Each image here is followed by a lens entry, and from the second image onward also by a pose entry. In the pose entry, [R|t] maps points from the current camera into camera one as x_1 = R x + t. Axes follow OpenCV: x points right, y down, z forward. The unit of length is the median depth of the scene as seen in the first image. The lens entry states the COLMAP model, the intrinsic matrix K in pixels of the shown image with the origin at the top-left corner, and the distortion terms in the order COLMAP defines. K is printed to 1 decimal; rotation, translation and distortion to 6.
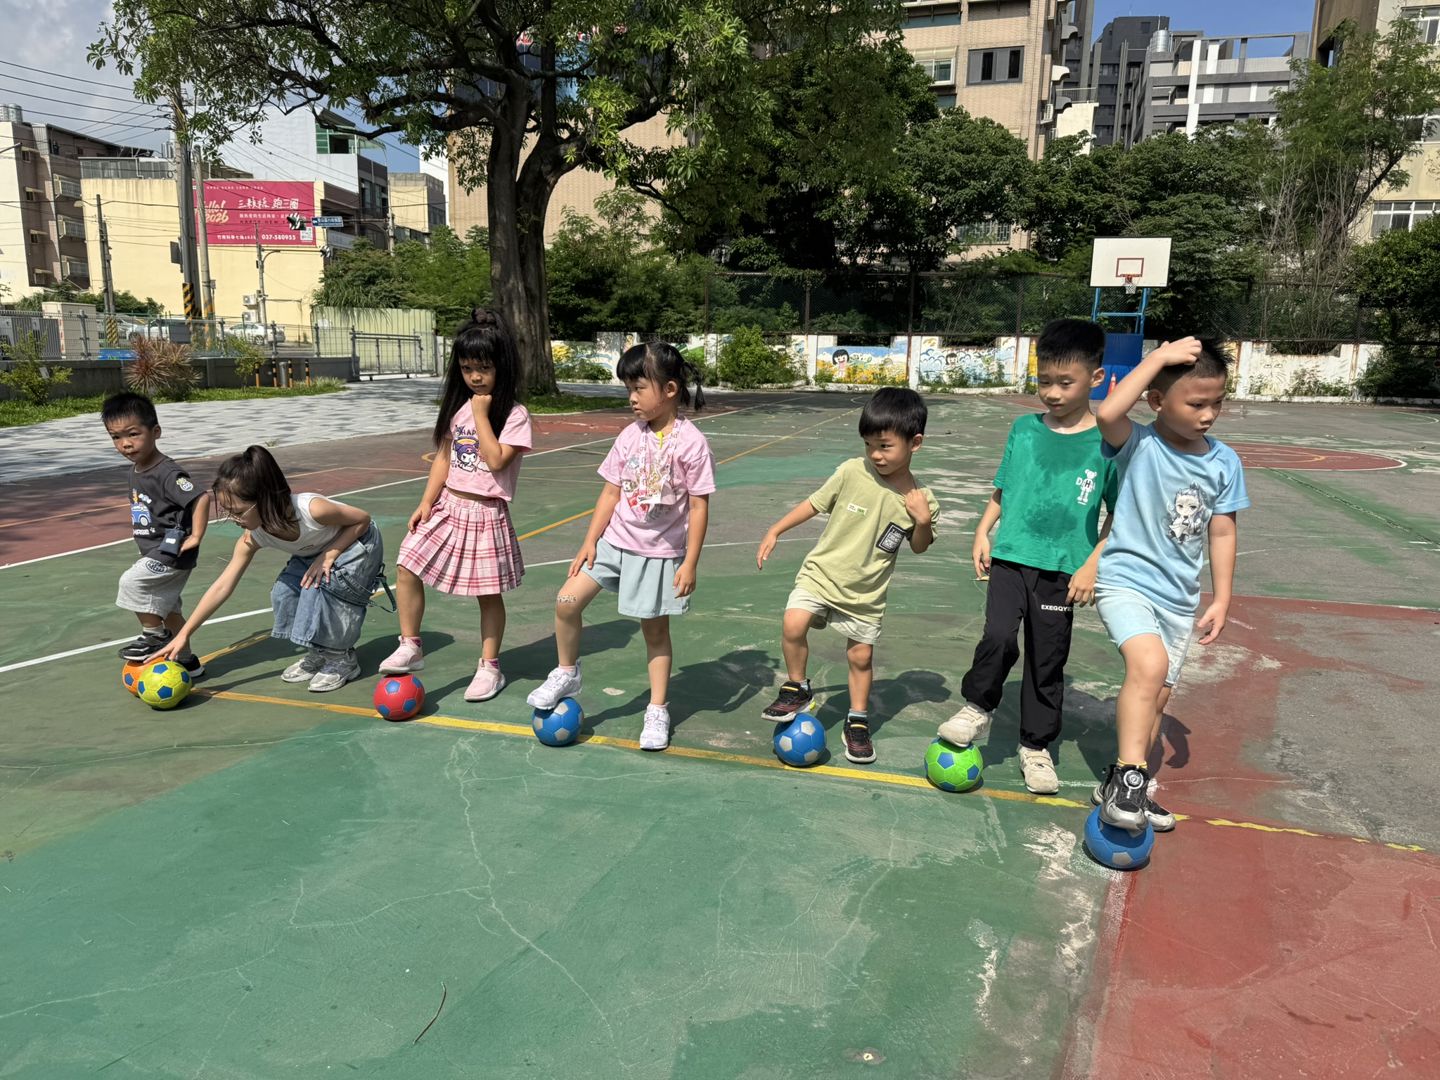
lens RADIAL K [[1013.5, 0, 719.8], [0, 1013.5, 564.0], [0, 0, 1]] dist [0.050697, -0.070395]
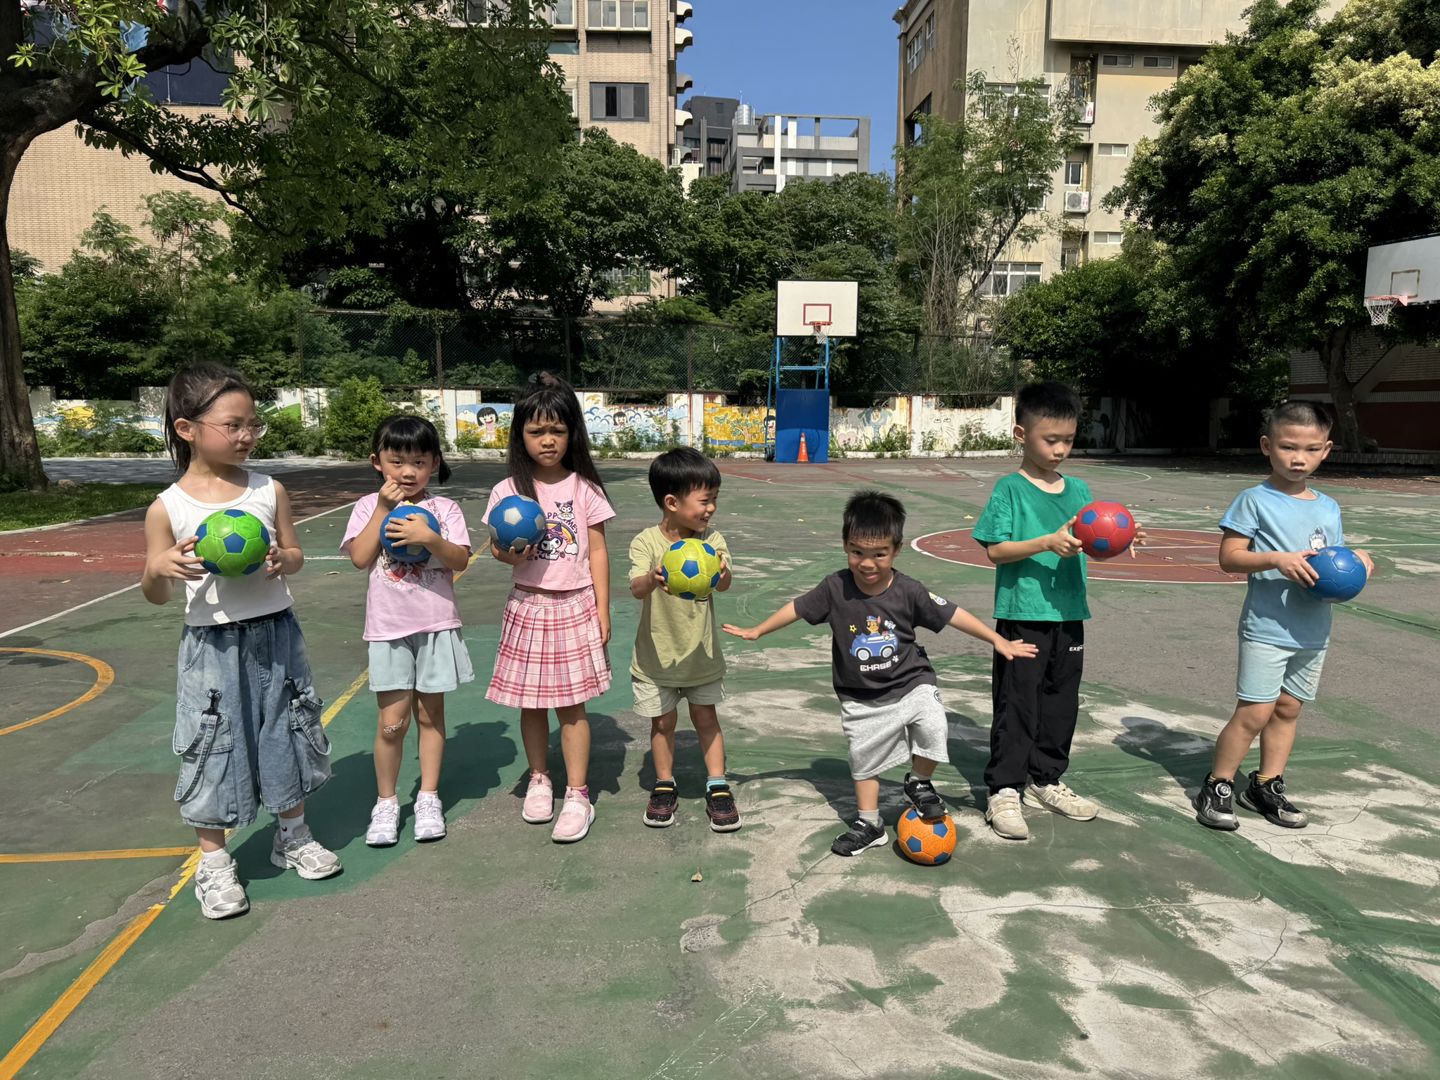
lens RADIAL K [[1013.5, 0, 727.3], [0, 1013.5, 559.7], [0, 0, 1]] dist [0.050697, -0.070395]
pose [[0.927919, -0.068304, 0.366471, -0.007971], [0.089488, 0.995139, -0.041111, -0.040483], [-0.361882, 0.070943, 0.929521, 0.186672]]
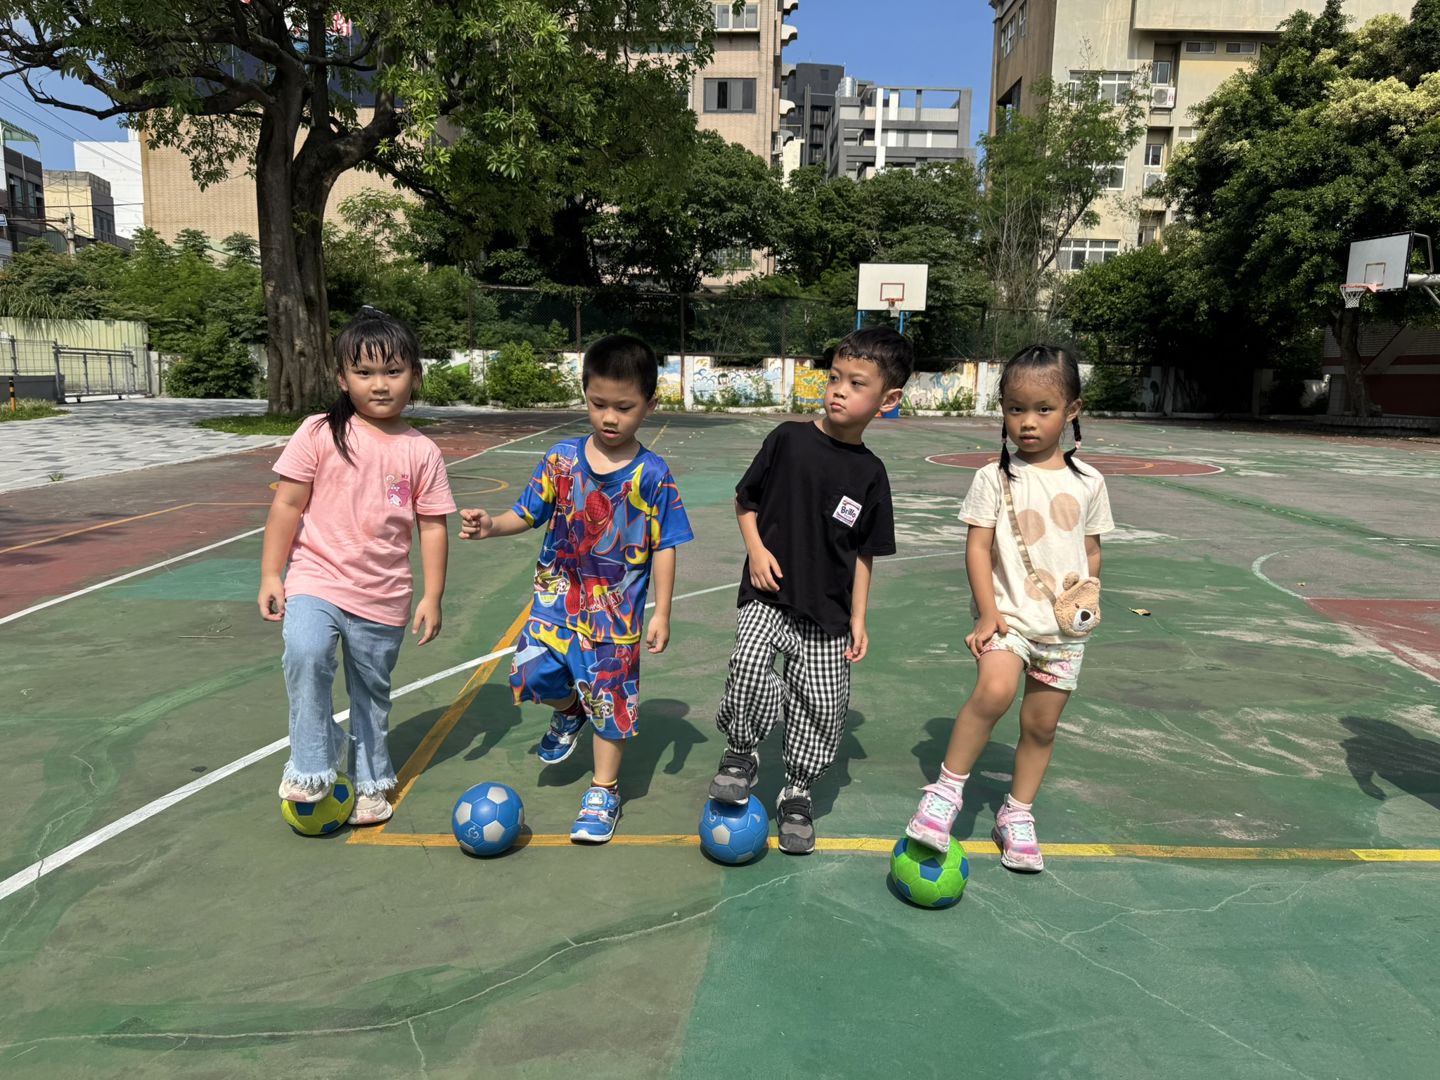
lens RADIAL K [[1013.5, 0, 716.3], [0, 1013.5, 560.3], [0, 0, 1]] dist [0.050697, -0.070395]
pose [[0.961388, -0.049080, 0.270785, -0.061417], [0.055494, 0.998330, -0.016076, -0.004760], [-0.269544, 0.030483, 0.962505, 0.035430]]
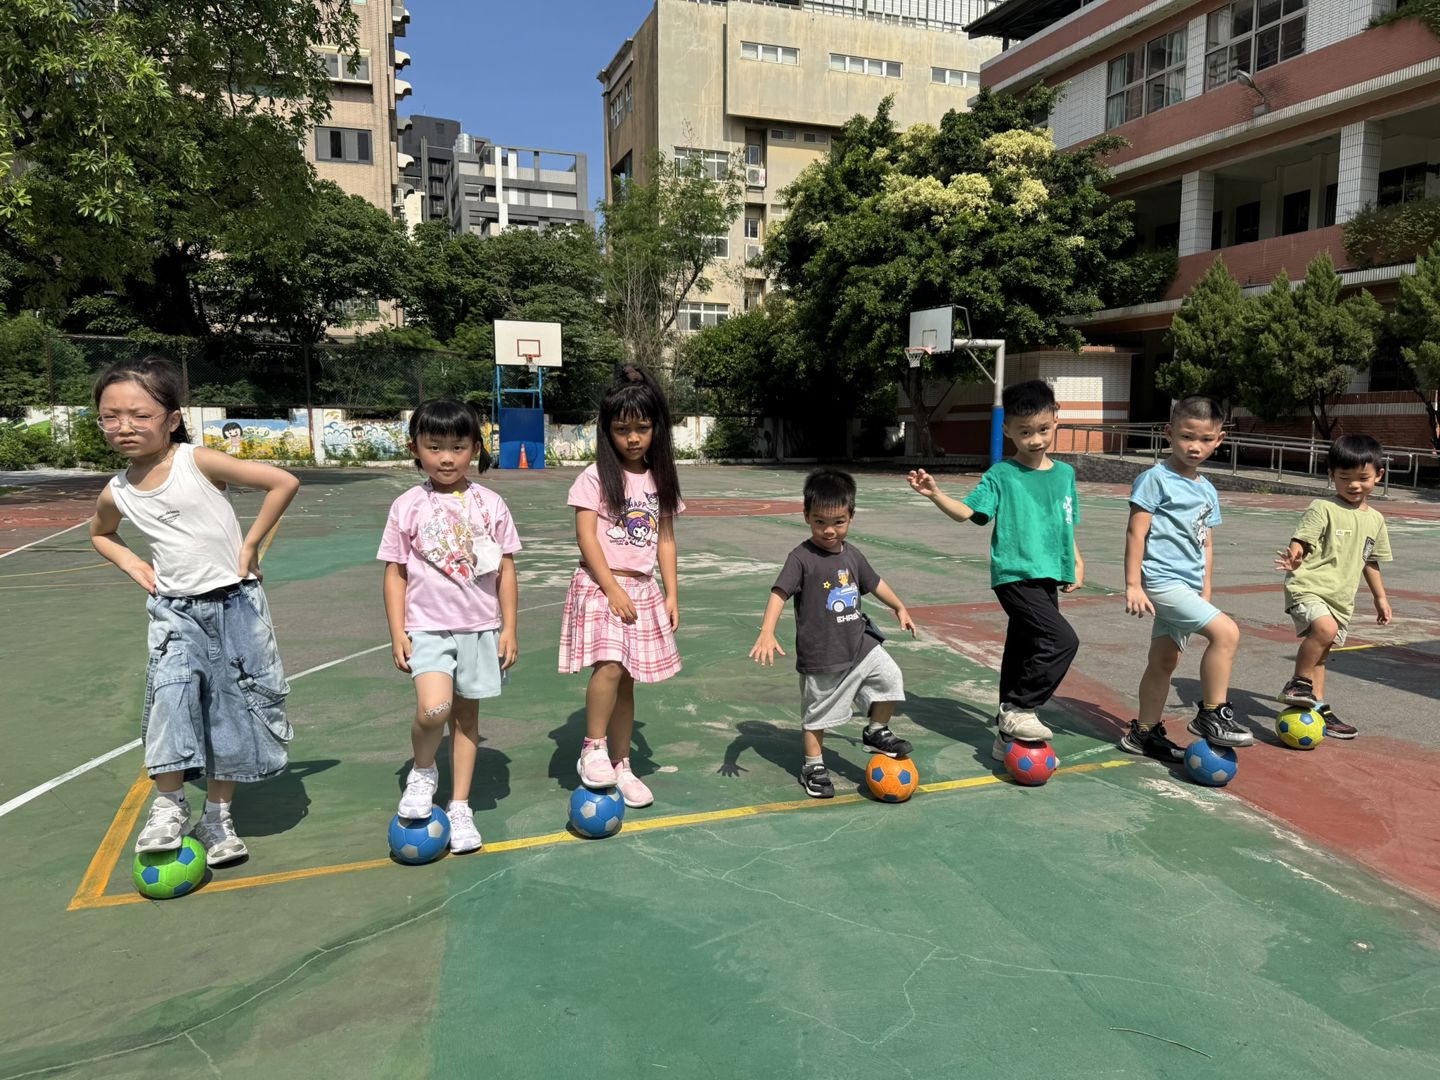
lens RADIAL K [[1013.5, 0, 717.5], [0, 1013.5, 553.5], [0, 0, 1]] dist [0.050697, -0.070395]
pose [[0.808924, -0.087149, 0.581418, -0.071375], [0.133394, 0.990367, -0.037144, -0.004039], [-0.572580, 0.107604, 0.812757, 0.020981]]
